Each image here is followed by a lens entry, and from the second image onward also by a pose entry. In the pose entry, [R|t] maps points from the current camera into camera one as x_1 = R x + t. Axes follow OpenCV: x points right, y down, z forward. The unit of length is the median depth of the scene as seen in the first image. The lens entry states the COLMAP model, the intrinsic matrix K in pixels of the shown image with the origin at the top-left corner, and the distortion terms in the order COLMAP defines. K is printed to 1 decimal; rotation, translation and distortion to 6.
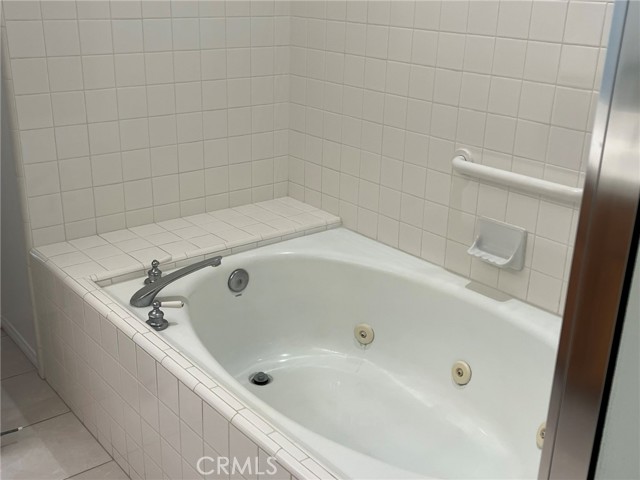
lens RADIAL K [[716.5, 0, 321.0], [0, 716.5, 239.4], [0, 0, 1]] dist [0.053259, 0.000000]
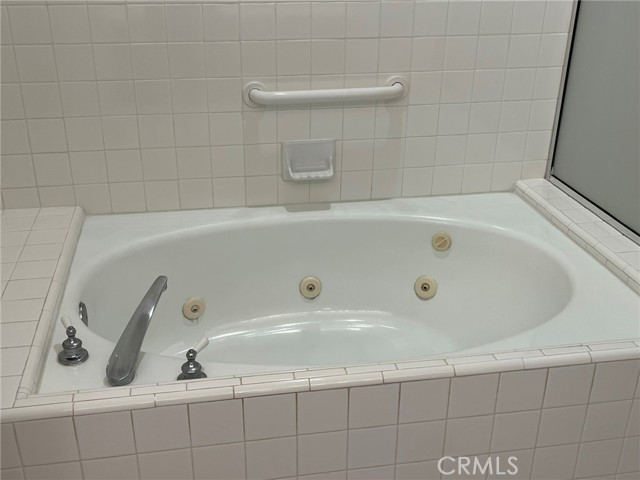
lens RADIAL K [[716.5, 0, 320.3], [0, 716.5, 242.2], [0, 0, 1]] dist [0.053259, 0.000000]
pose [[0.489953, -0.382194, 0.783501, -0.623563], [0.303500, 0.917326, 0.257684, -0.151408], [-0.817211, 0.111539, 0.565443, 0.390051]]
